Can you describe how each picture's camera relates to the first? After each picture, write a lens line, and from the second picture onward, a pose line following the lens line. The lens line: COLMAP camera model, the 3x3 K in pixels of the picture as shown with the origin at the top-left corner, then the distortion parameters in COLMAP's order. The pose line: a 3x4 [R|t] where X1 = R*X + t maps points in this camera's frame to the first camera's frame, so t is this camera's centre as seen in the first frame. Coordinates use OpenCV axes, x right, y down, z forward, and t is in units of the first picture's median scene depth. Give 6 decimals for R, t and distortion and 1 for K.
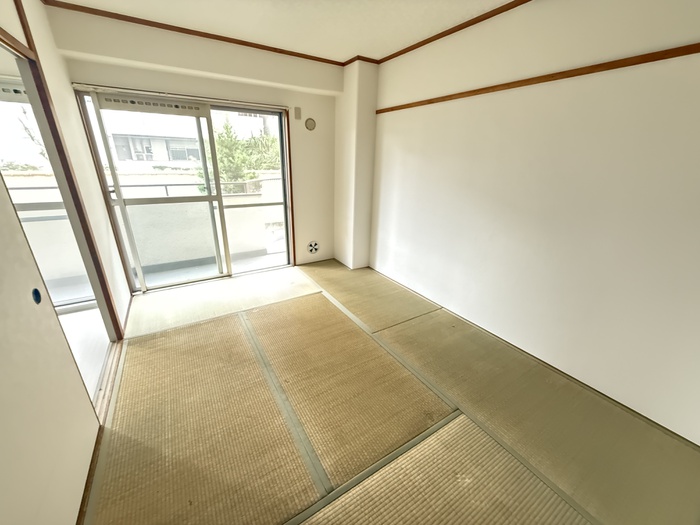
lens RADIAL K [[279.1, 0, 352.4], [0, 279.1, 262.8], [0, 0, 1]] dist [0.000962, -0.000398]
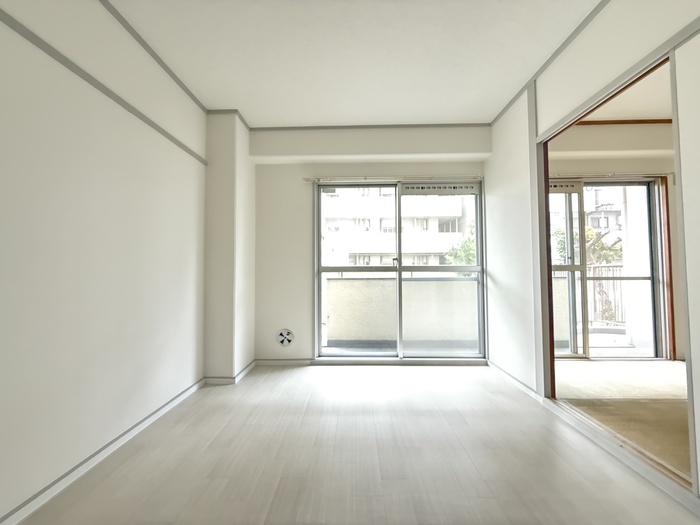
lens RADIAL K [[279.1, 0, 344.9], [0, 279.1, 263.1], [0, 0, 1]] dist [0.000962, -0.000398]
pose [[0.819739, -0.054574, -0.570131, -0.586004], [-0.164372, 0.931157, -0.325467, 0.190231], [0.548643, 0.360511, 0.754336, -0.169242]]
